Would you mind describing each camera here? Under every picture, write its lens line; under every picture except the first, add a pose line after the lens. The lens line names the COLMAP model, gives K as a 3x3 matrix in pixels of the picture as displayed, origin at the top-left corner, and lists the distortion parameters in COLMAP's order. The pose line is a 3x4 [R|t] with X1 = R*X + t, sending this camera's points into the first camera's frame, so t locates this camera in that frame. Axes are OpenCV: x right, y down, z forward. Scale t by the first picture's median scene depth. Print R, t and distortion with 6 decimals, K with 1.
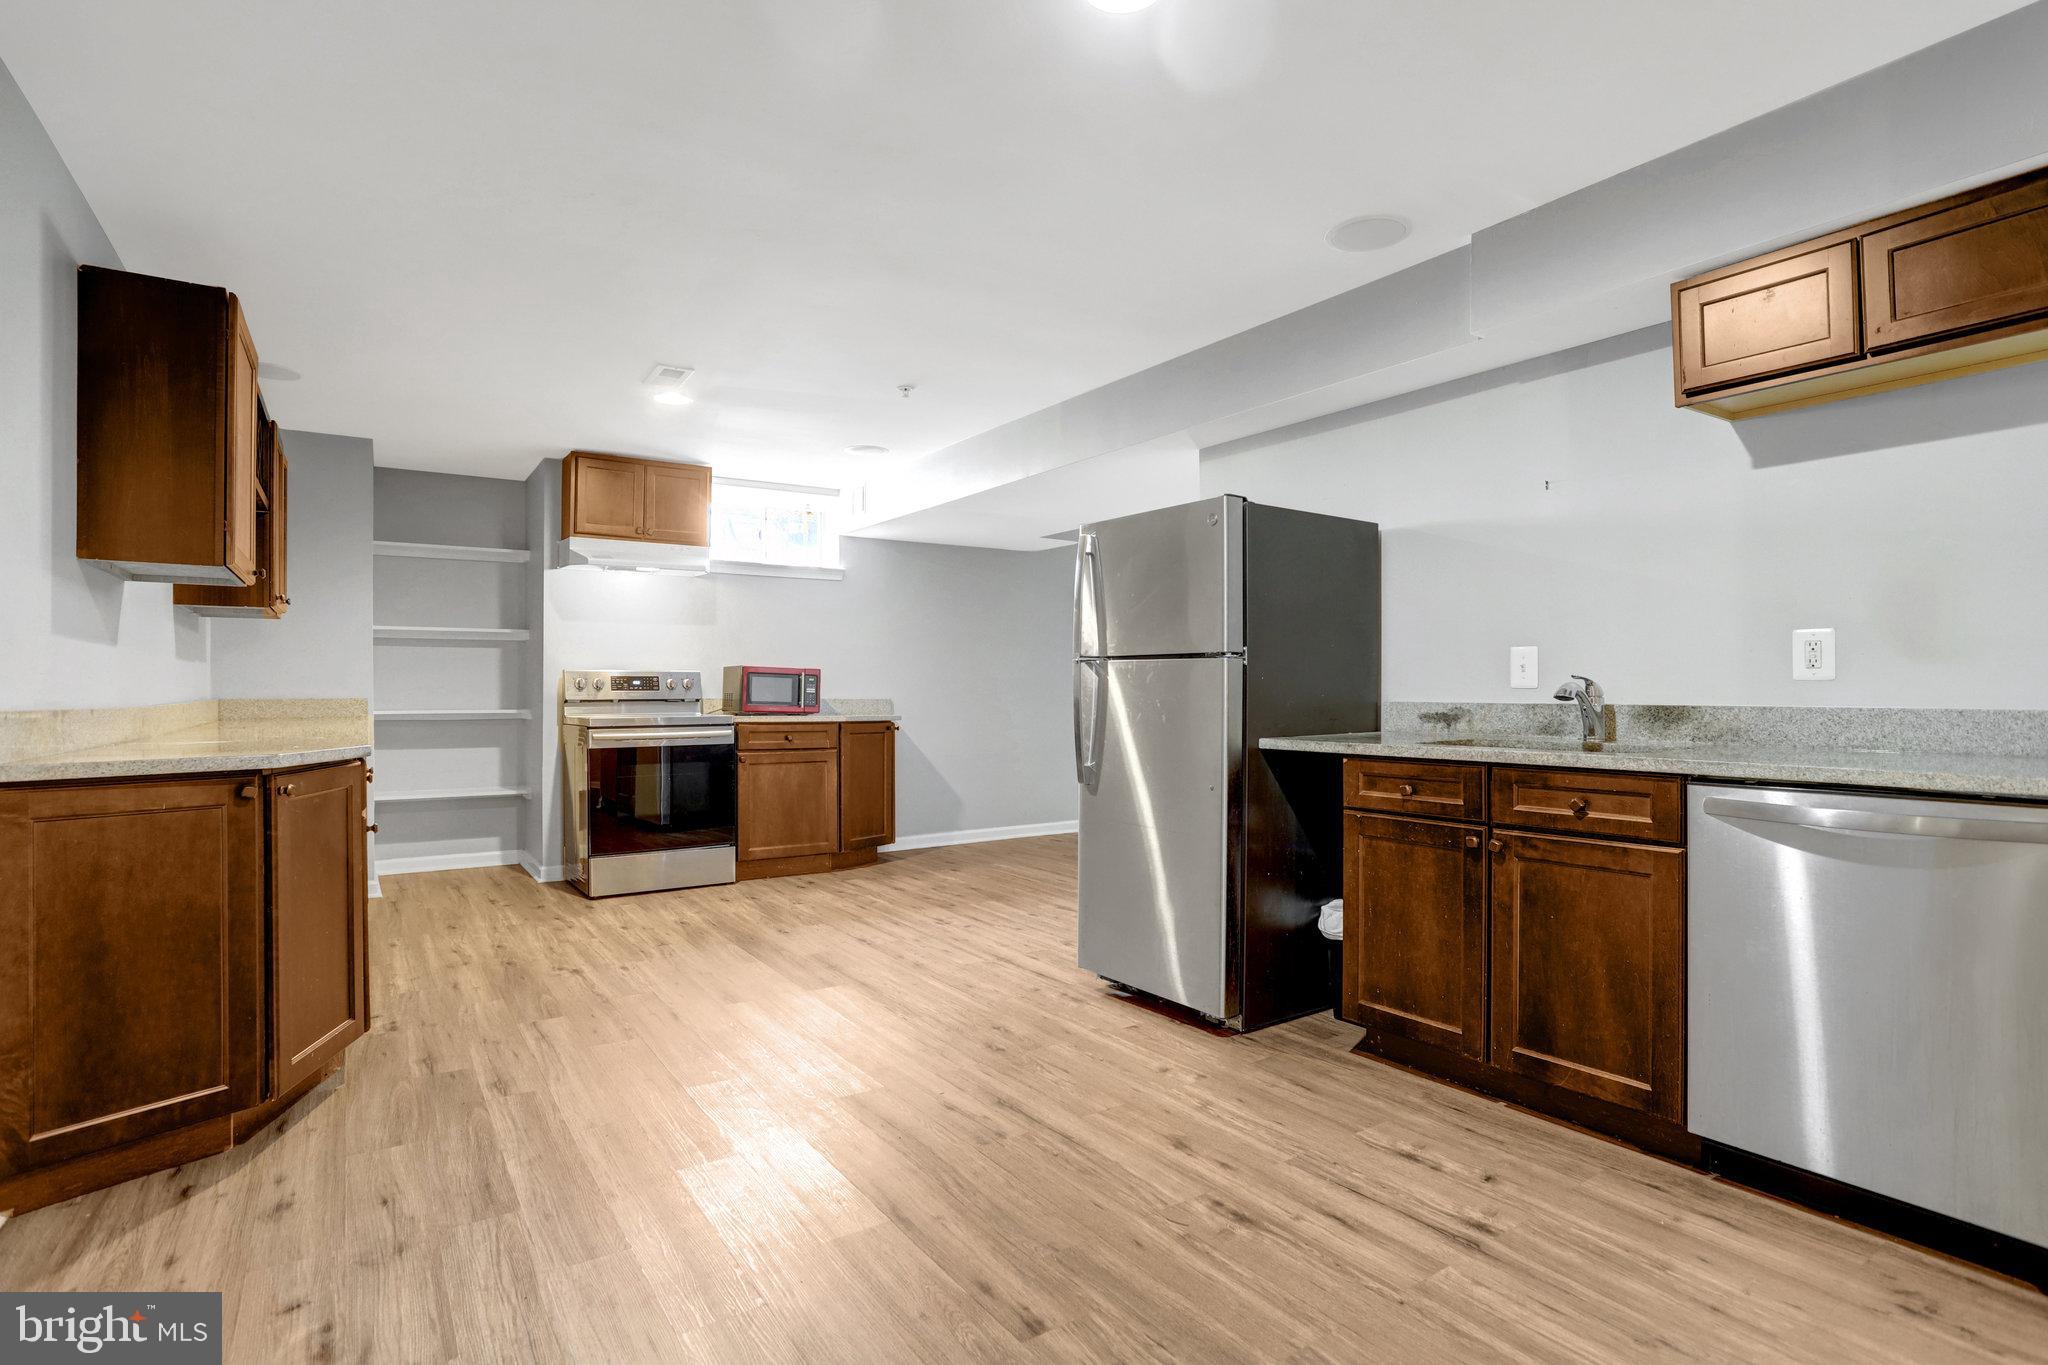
lens RADIAL K [[1021.1, 0, 1021.6], [0, 1021.1, 682.7], [0, 0, 1]] dist [-0.079262, 0.038154]
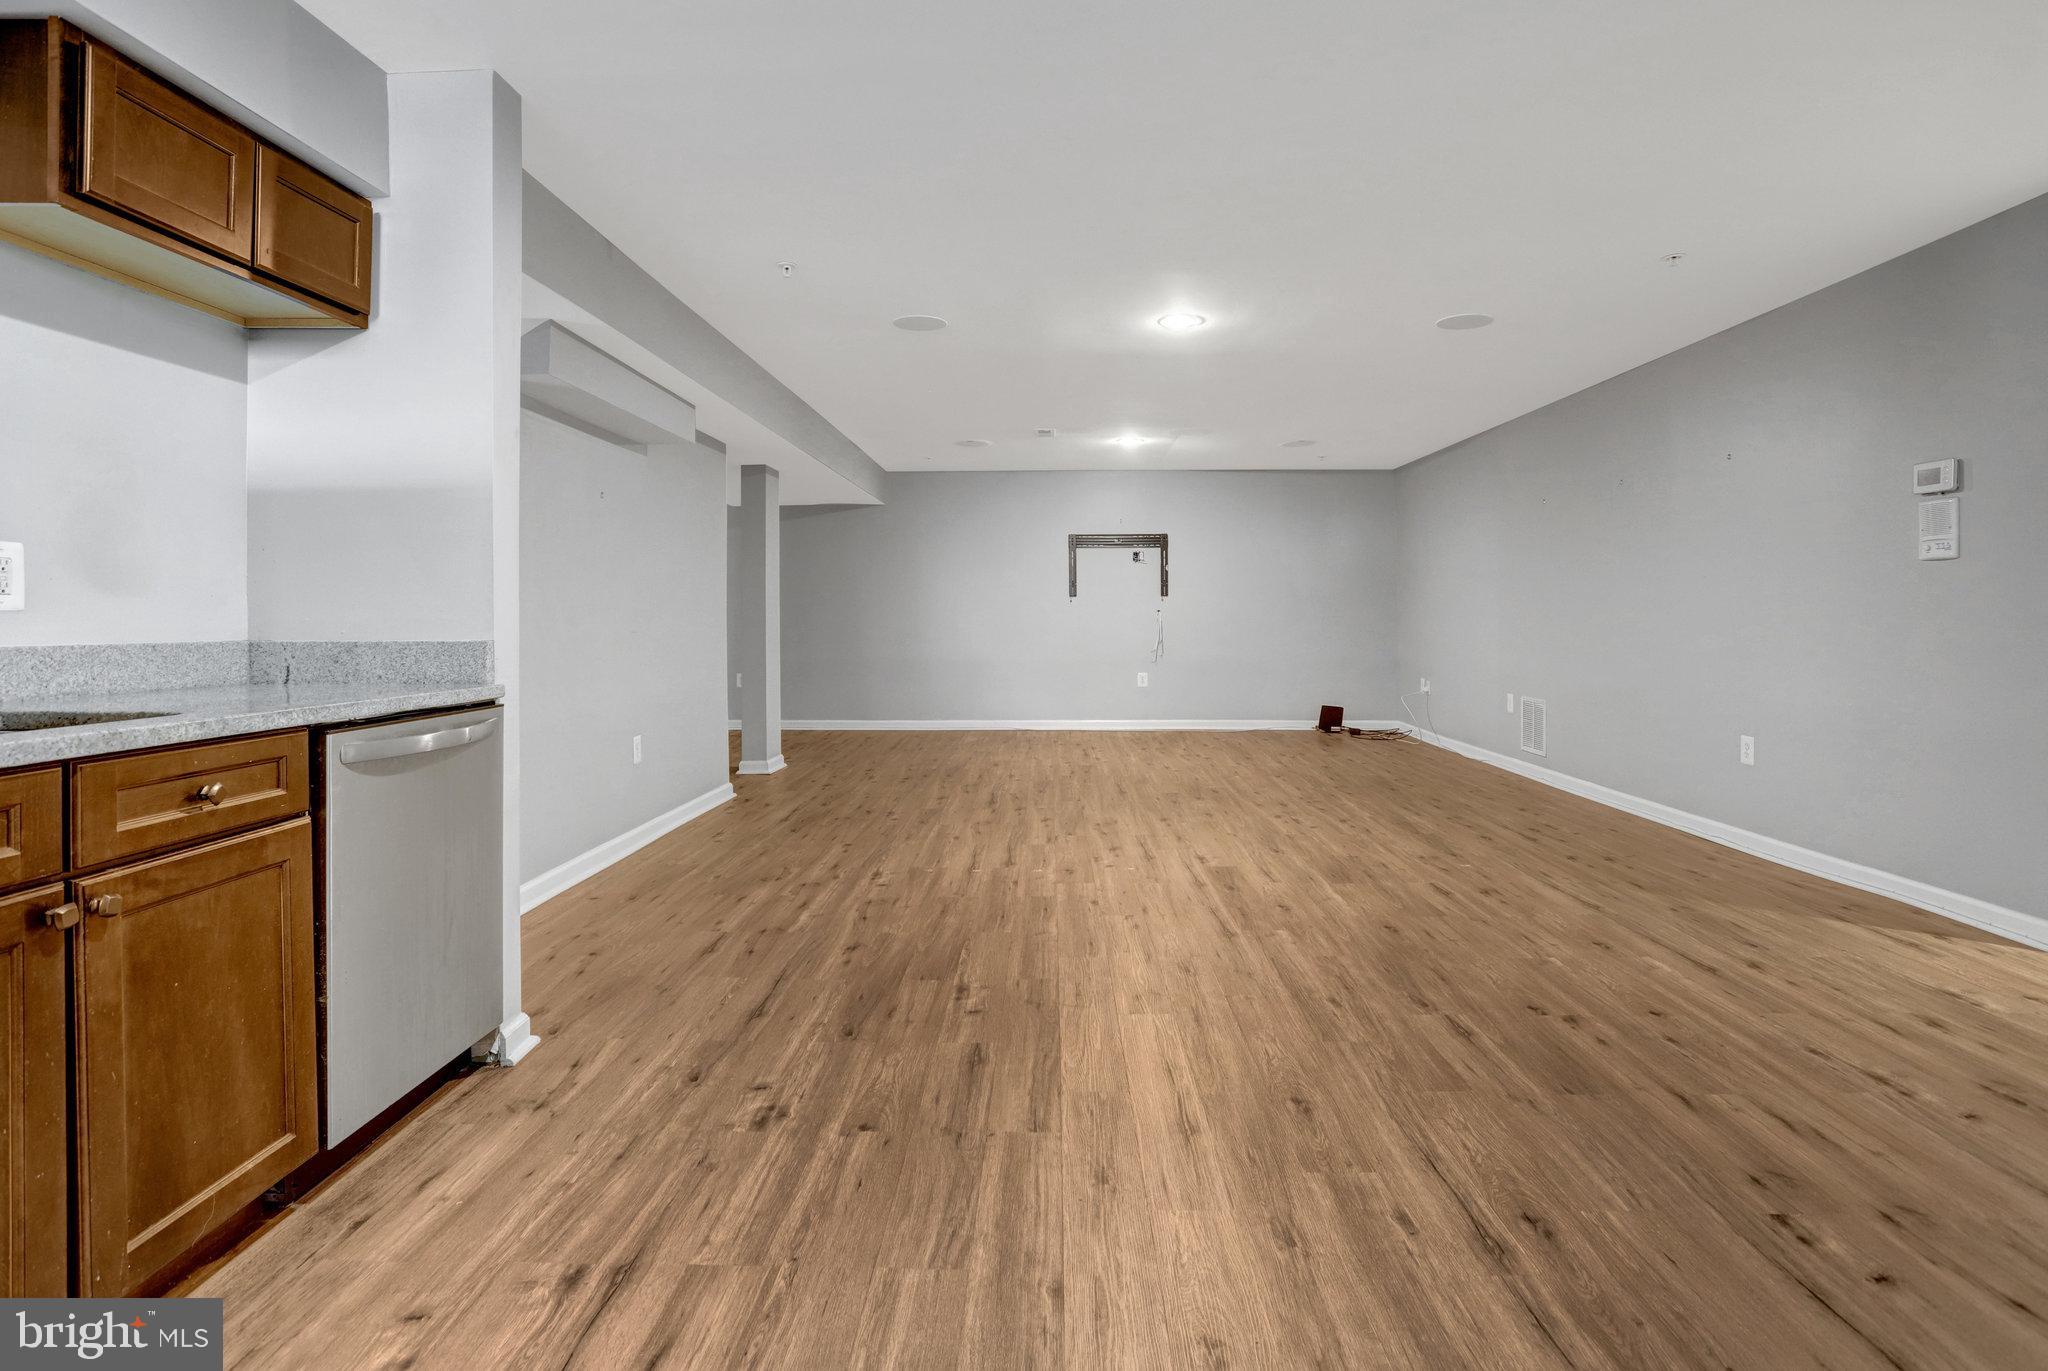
lens RADIAL K [[1043.5, 0, 1021.6], [0, 1043.5, 613.5], [0, 0, 1]] dist [-0.065496, 0.029474]
pose [[-0.810664, 0.007409, 0.585465, -0.125257], [0.001521, 0.999943, -0.010549, 0.004273], [-0.585510, -0.007662, -0.810629, 0.557785]]
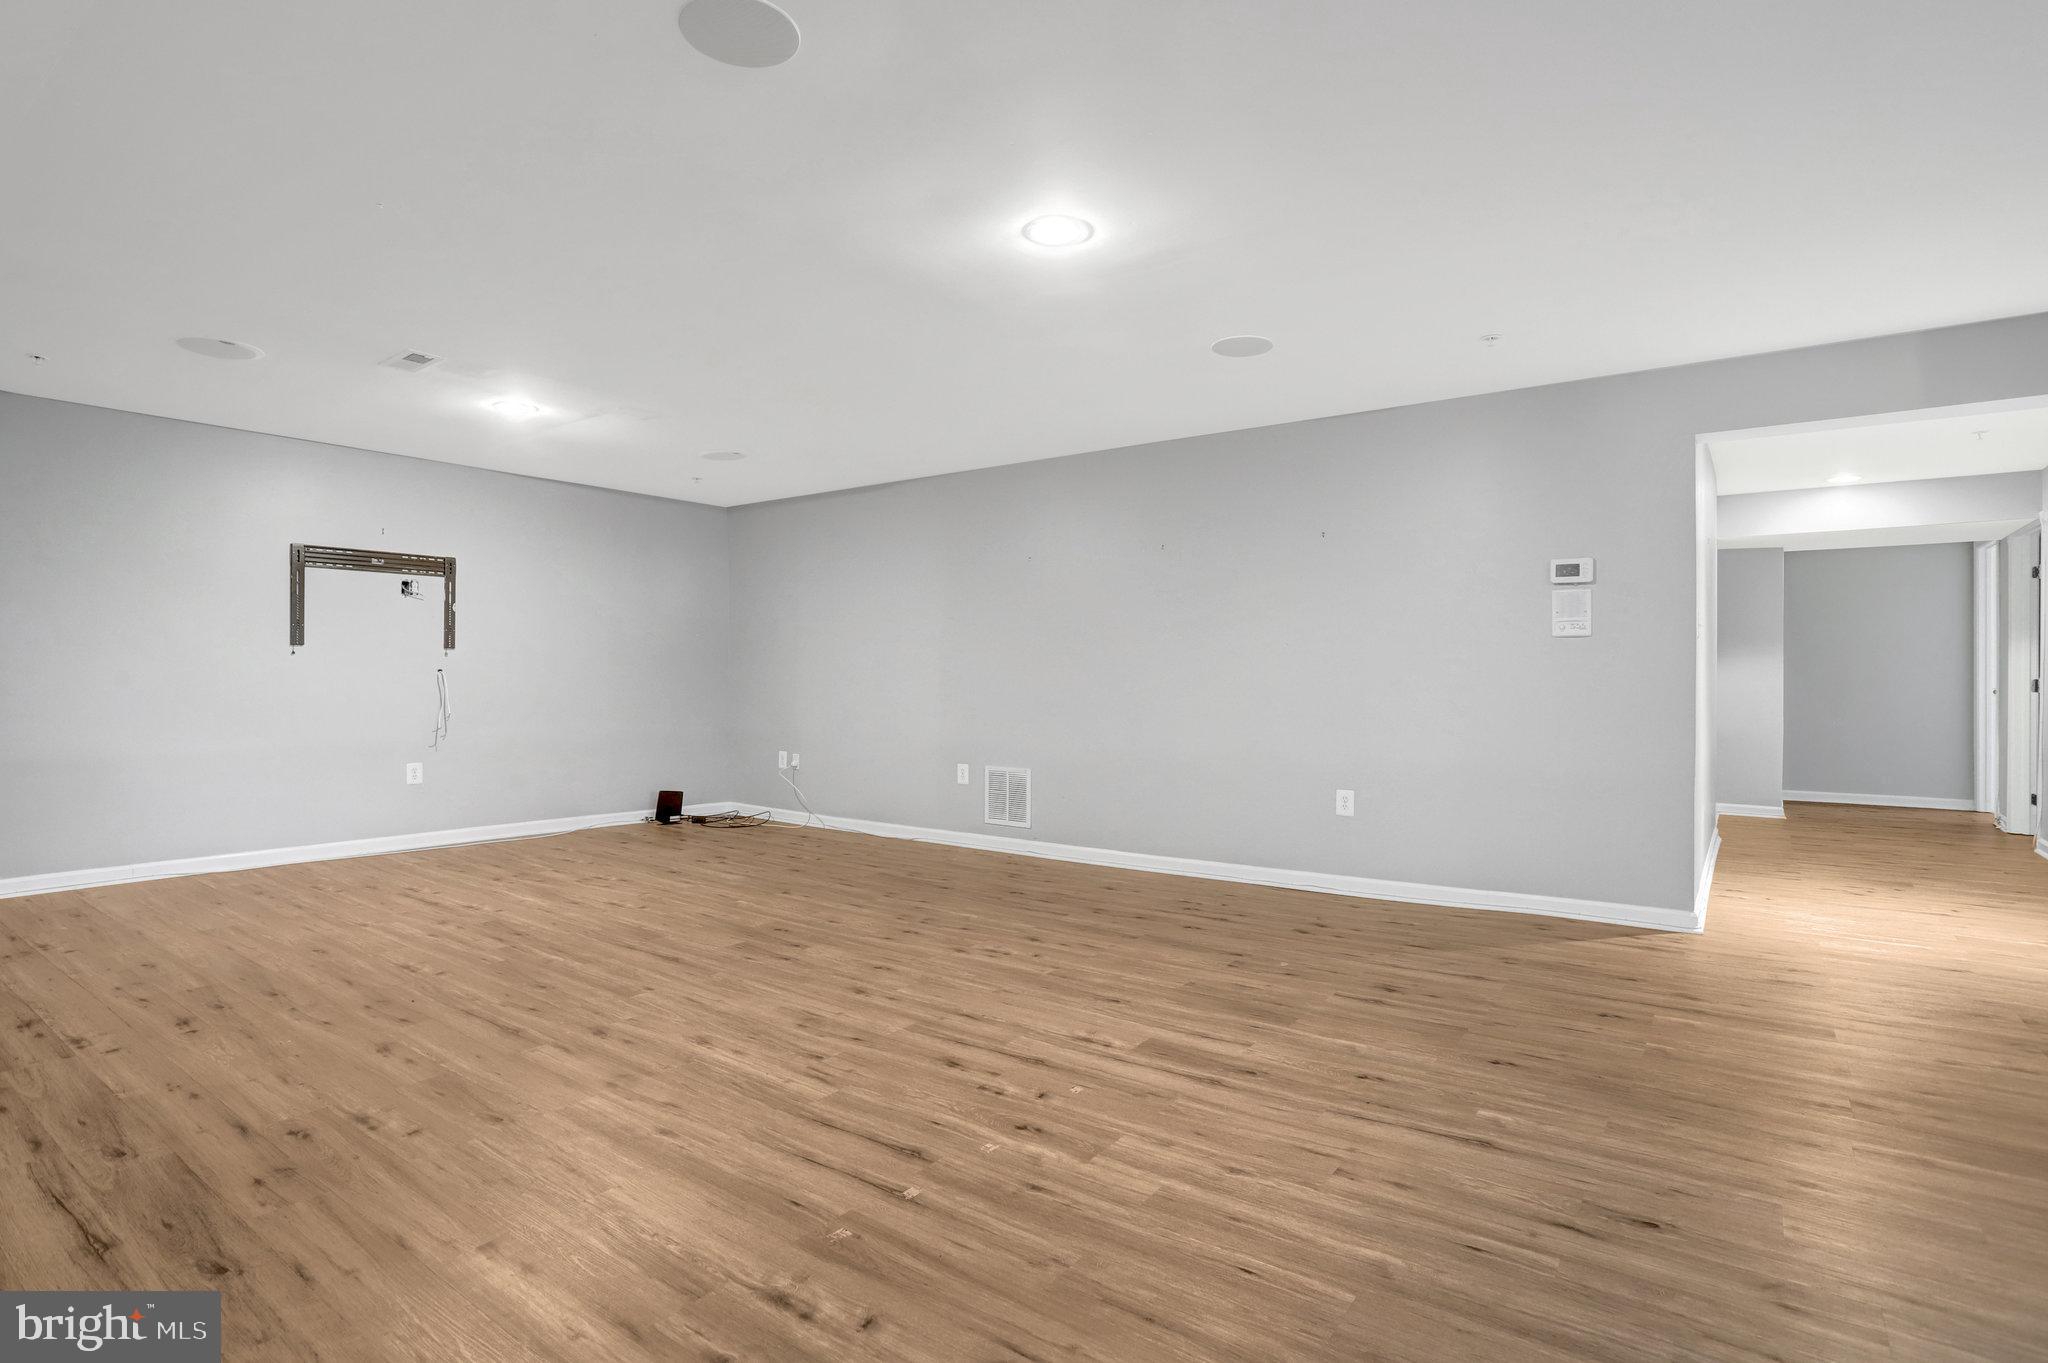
lens RADIAL K [[1023.4, 0, 1025.8], [0, 1023.4, 686.9], [0, 0, 1]] dist [-0.065223, 0.030770]
pose [[-0.942863, 0.003370, -0.333163, 0.498797], [0.003155, 0.999994, 0.001186, 0.001247], [0.333166, 0.000067, -0.942868, 0.286700]]
